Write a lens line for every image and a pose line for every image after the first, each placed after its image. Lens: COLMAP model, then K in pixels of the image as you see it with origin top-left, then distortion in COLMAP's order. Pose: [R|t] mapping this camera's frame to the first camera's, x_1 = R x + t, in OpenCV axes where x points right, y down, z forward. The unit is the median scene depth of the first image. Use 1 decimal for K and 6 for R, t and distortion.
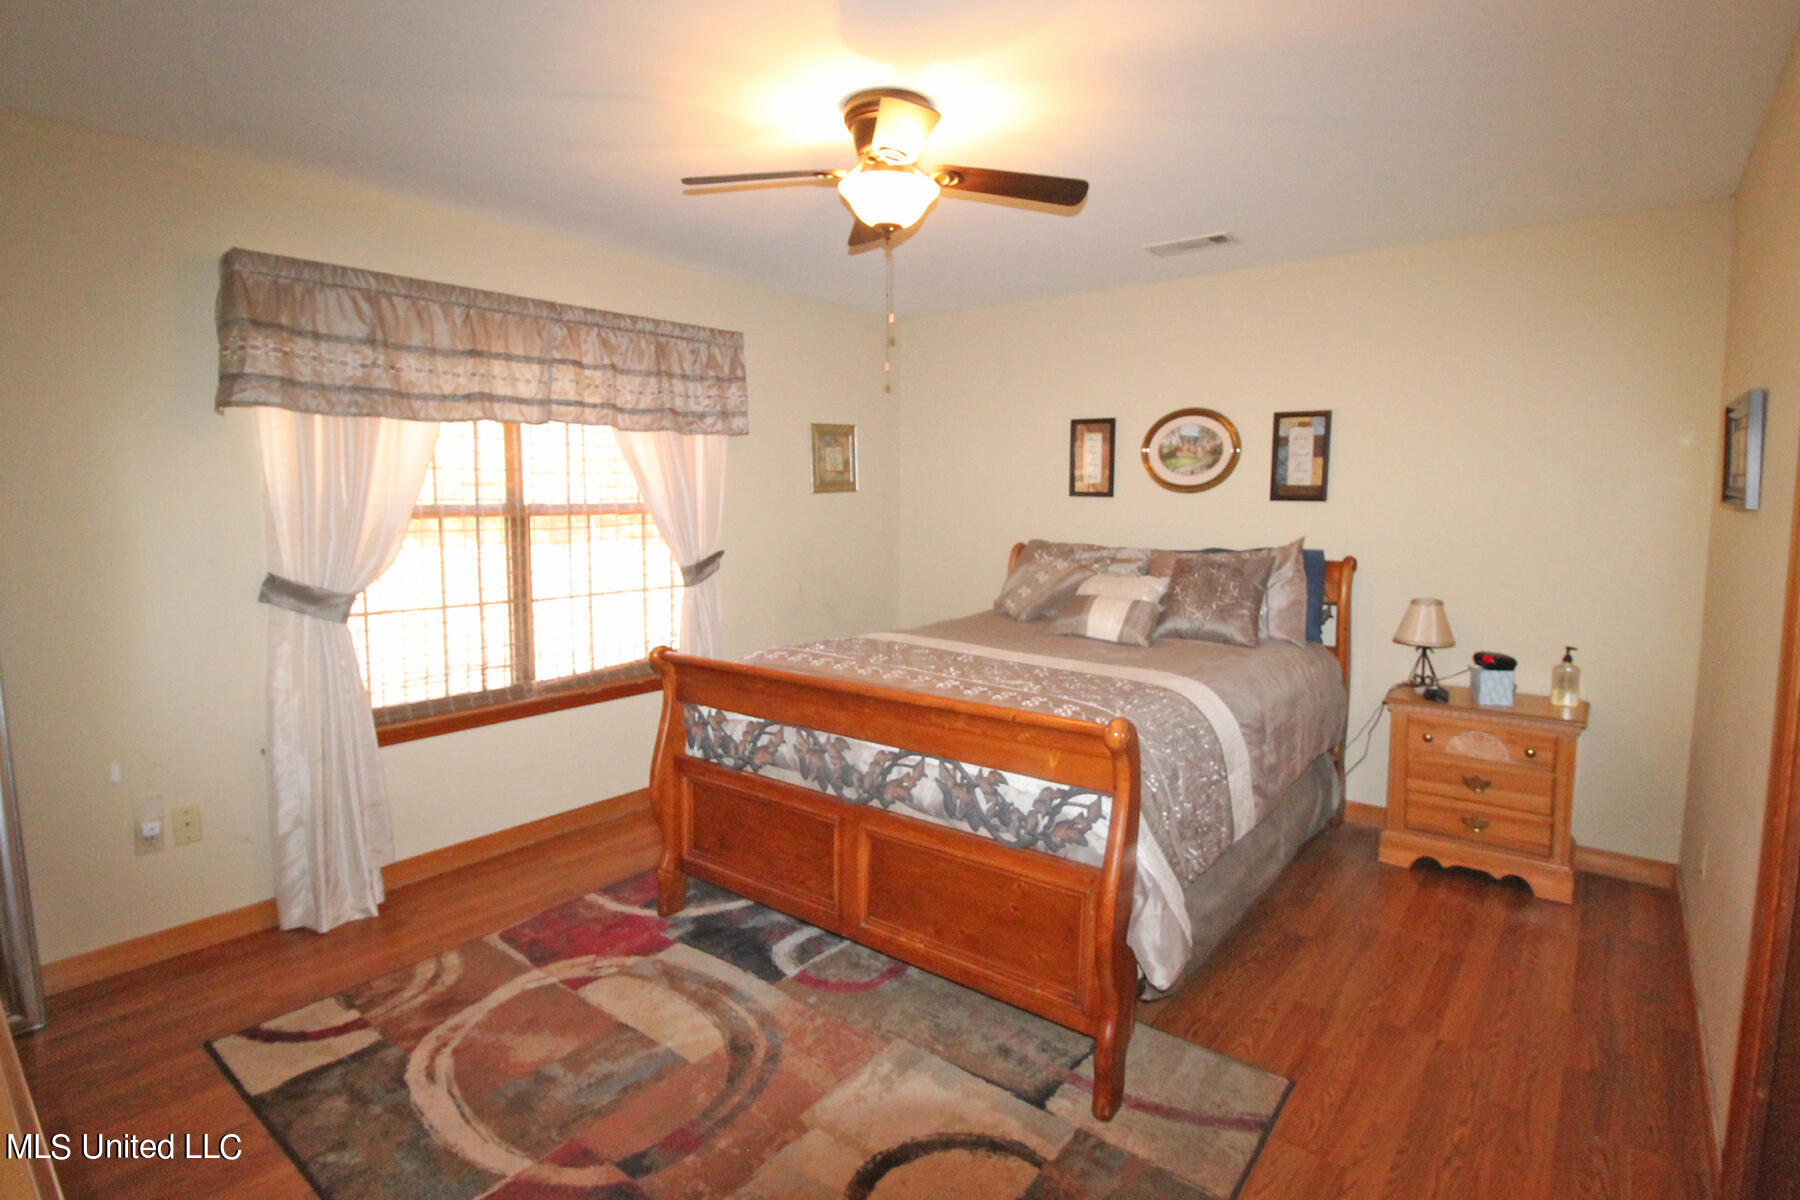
lens RADIAL K [[887.3, 0, 890.8], [0, 887.3, 590.7], [0, 0, 1]] dist [0.001663, -0.014124]
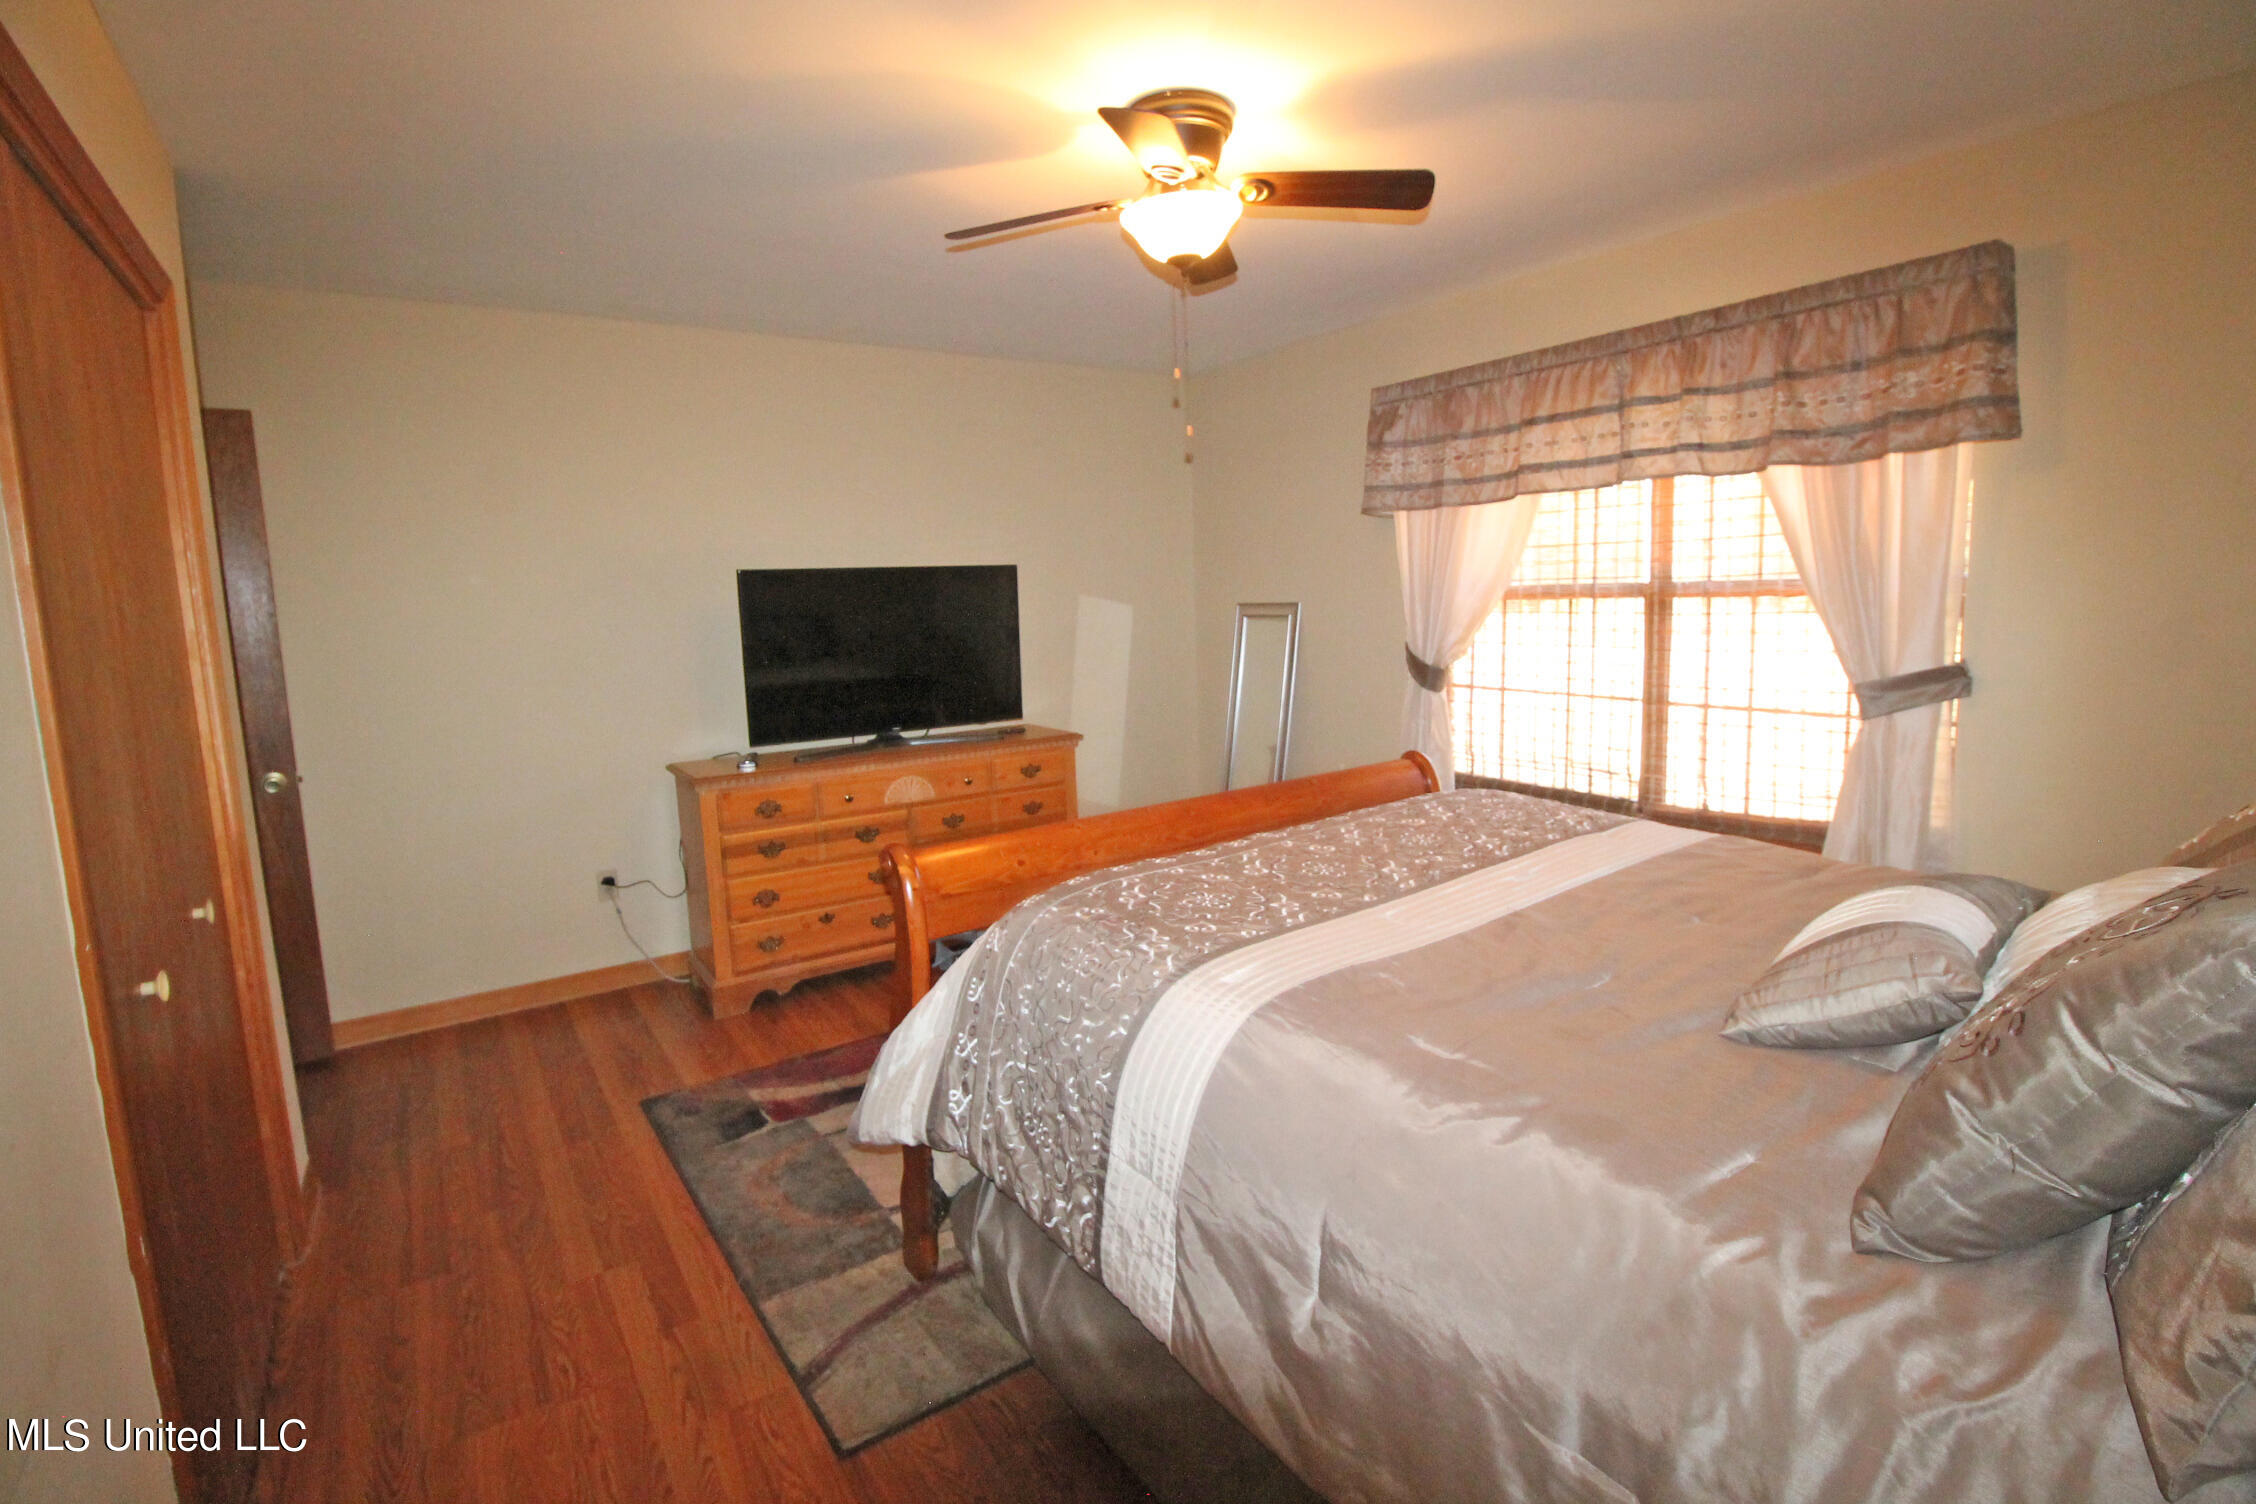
lens RADIAL K [[1071.3, 0, 1134.6], [0, 1071.3, 731.7], [0, 0, 1]] dist [-0.000721, -0.015469]
pose [[-0.277709, 0.132144, -0.951533, 0.743967], [-0.066764, 0.985444, 0.156339, -0.094906], [0.958342, 0.106945, -0.264844, 0.928233]]
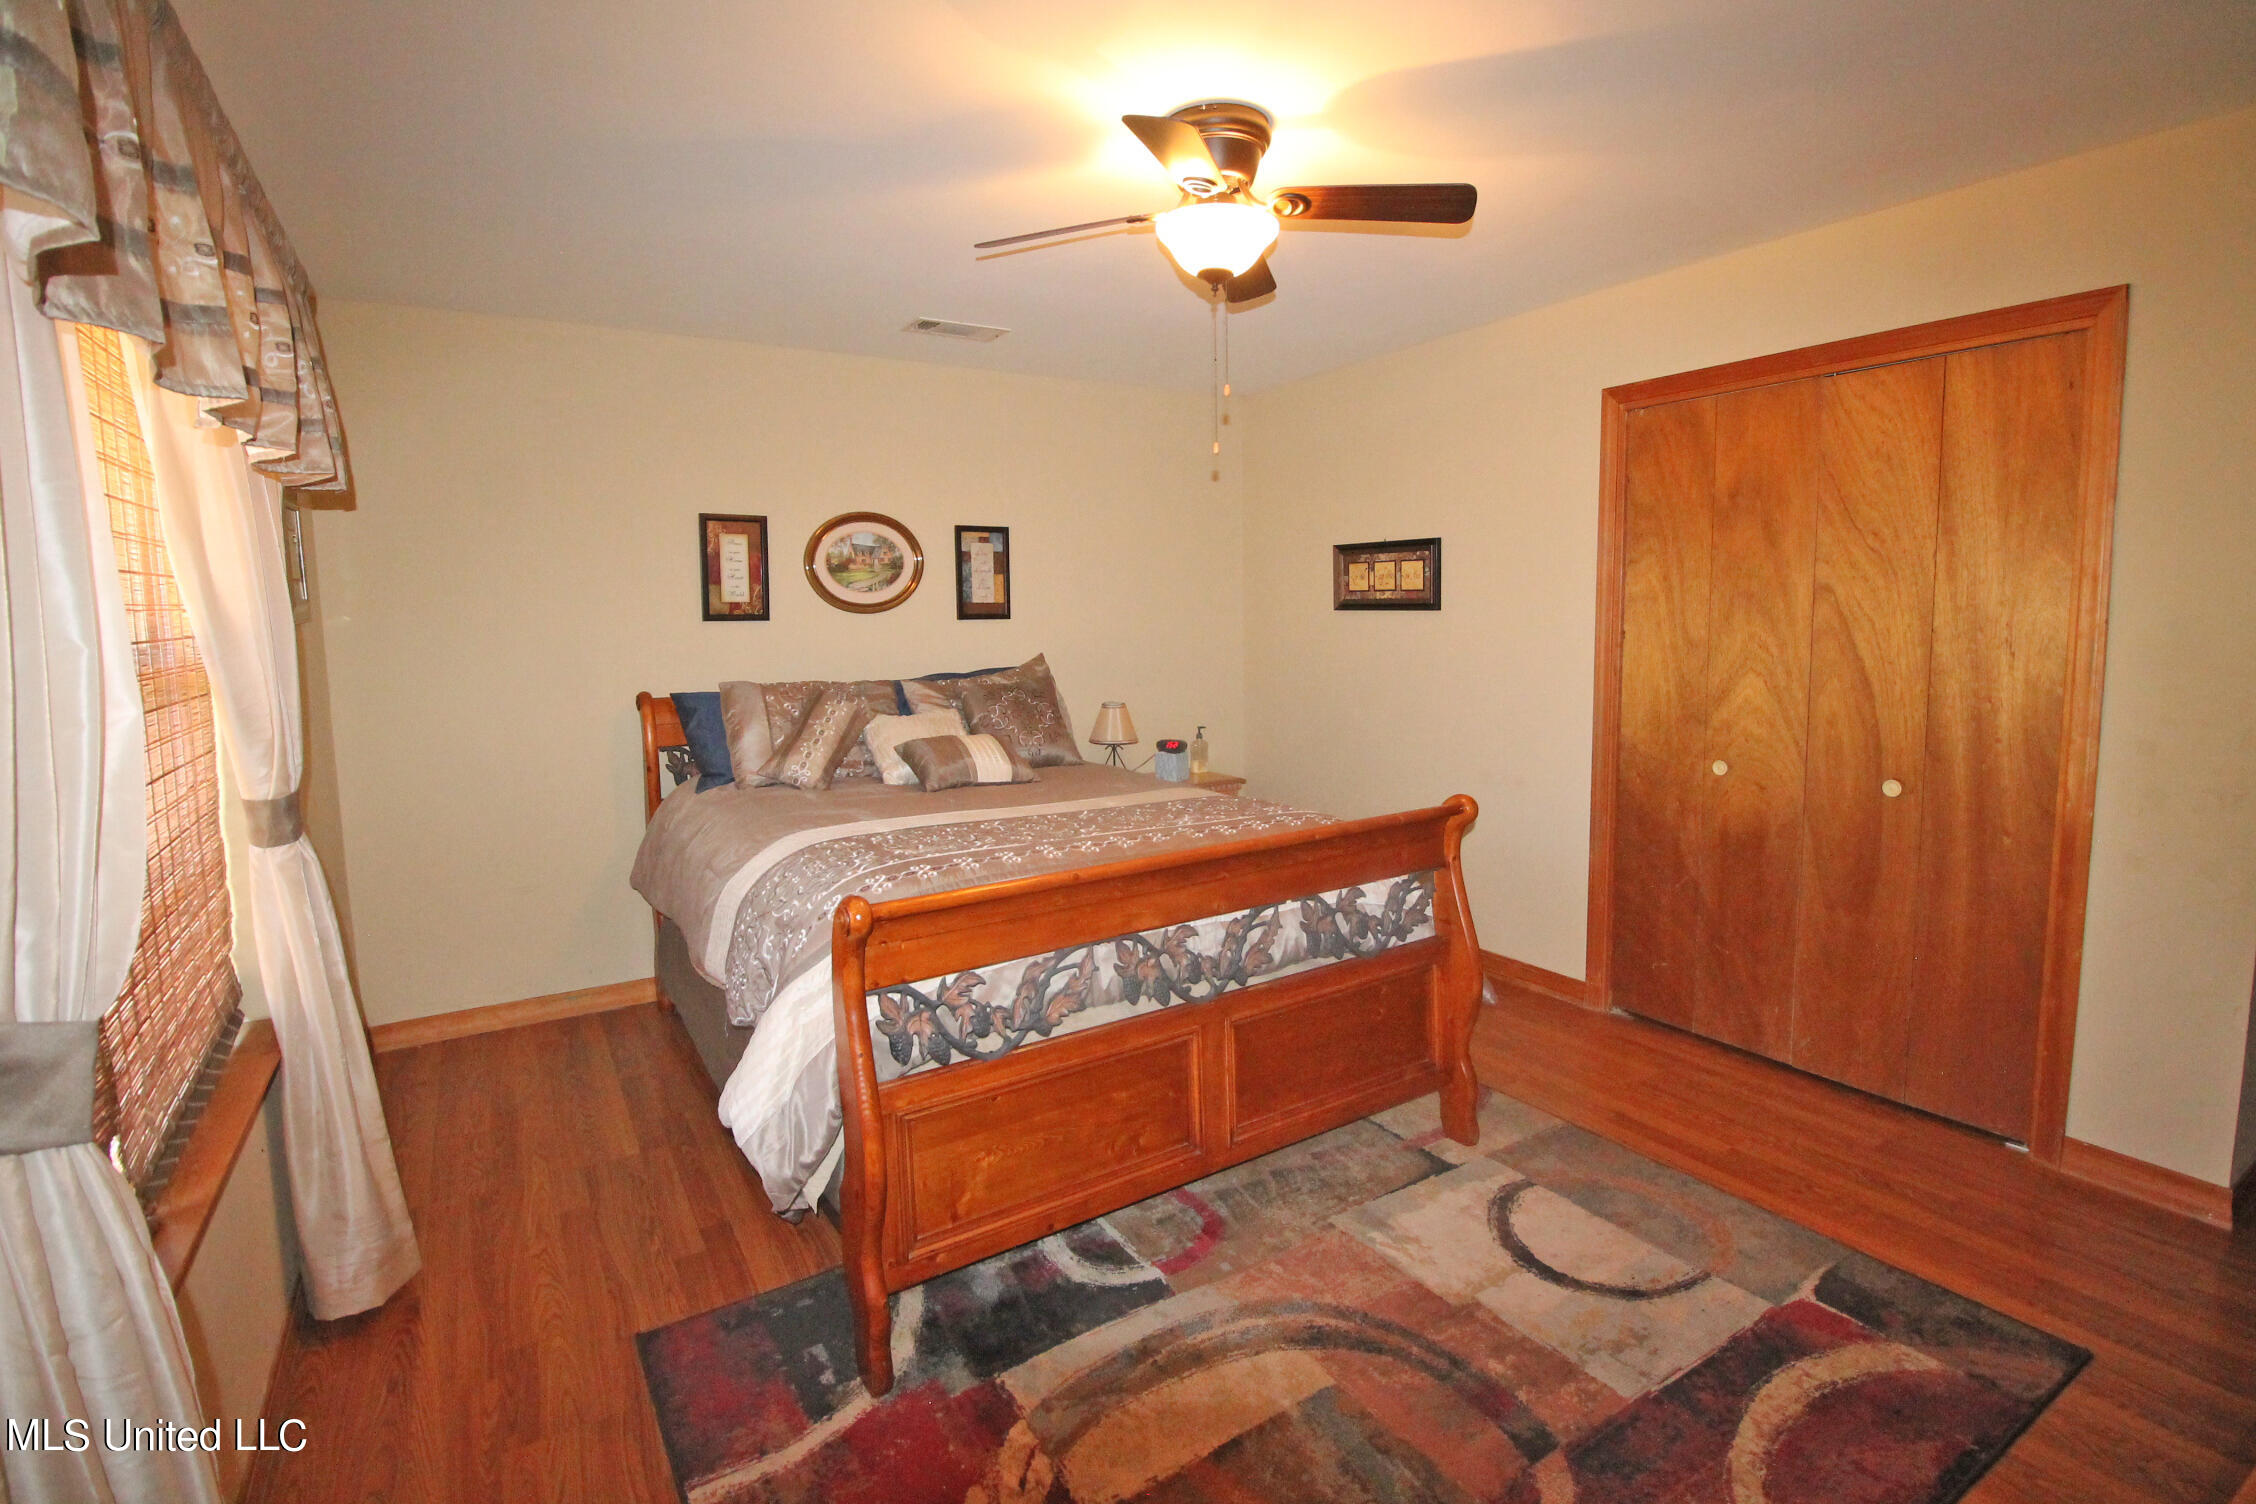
lens RADIAL K [[1071.3, 0, 1134.6], [0, 1071.3, 731.7], [0, 0, 1]] dist [-0.000721, -0.015469]
pose [[0.329966, -0.113442, 0.937152, -0.728592], [0.122119, 0.989541, 0.076787, -0.060431], [-0.936061, 0.089107, 0.340368, 0.563498]]
